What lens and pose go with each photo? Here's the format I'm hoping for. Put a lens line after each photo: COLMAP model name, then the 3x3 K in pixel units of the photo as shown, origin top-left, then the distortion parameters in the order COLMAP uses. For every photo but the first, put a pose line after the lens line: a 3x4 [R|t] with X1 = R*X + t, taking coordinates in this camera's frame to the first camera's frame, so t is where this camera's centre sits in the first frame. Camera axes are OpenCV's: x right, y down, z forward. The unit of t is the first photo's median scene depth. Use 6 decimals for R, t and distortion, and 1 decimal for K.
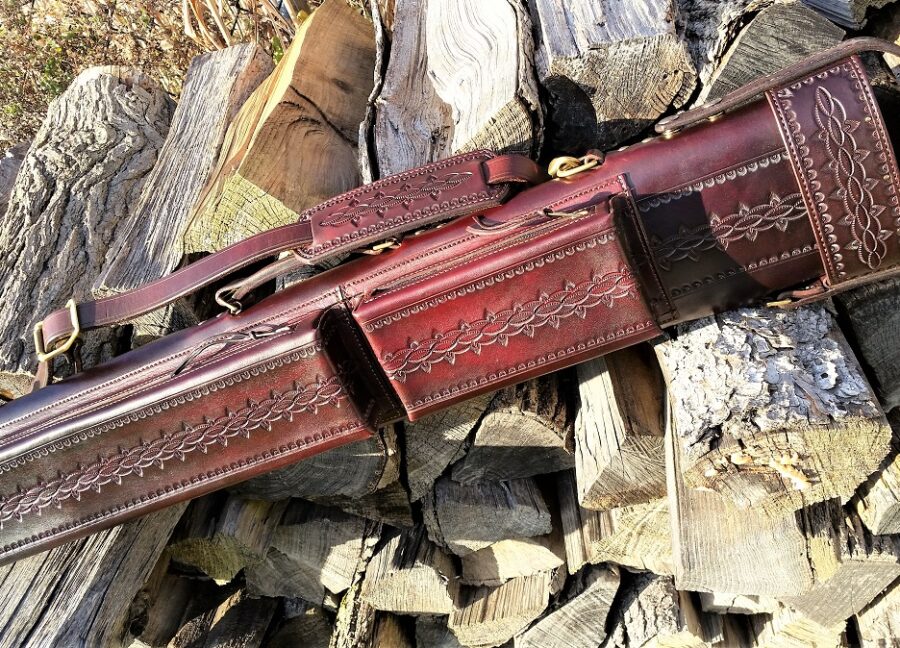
lens RADIAL K [[1056.0, 0, 453.3], [0, 1056.0, 335.2], [0, 0, 1]] dist [0.002934, -0.000556]
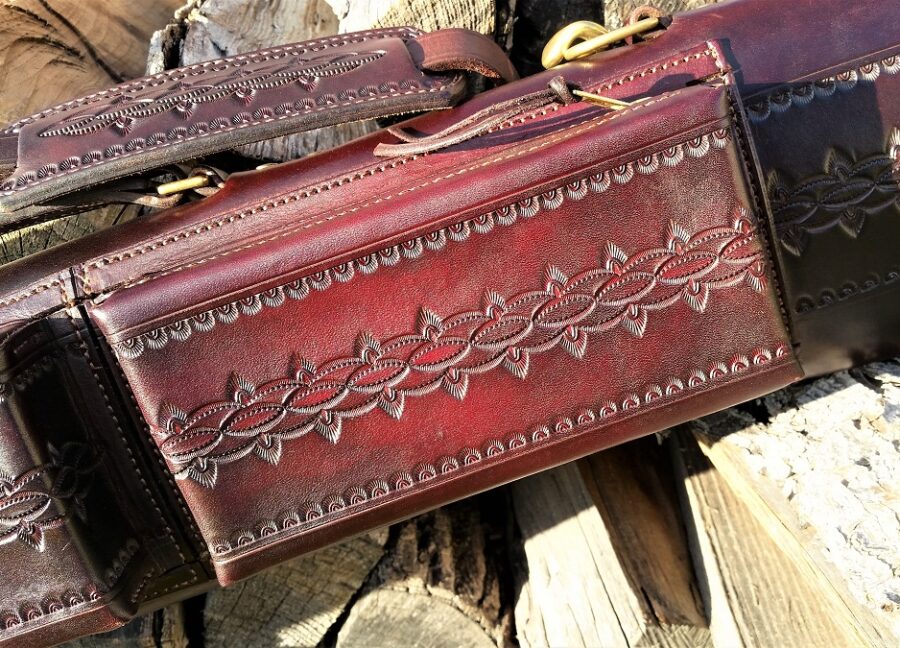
lens RADIAL K [[1050.2, 0, 511.6], [0, 1050.2, 324.9], [0, 0, 1]] dist [0.171203, -0.510014]
pose [[0.974909, 0.048820, 0.217186, -0.025125], [-0.002042, 0.977575, -0.210580, 0.068832], [-0.222596, 0.204853, 0.953146, 0.550118]]
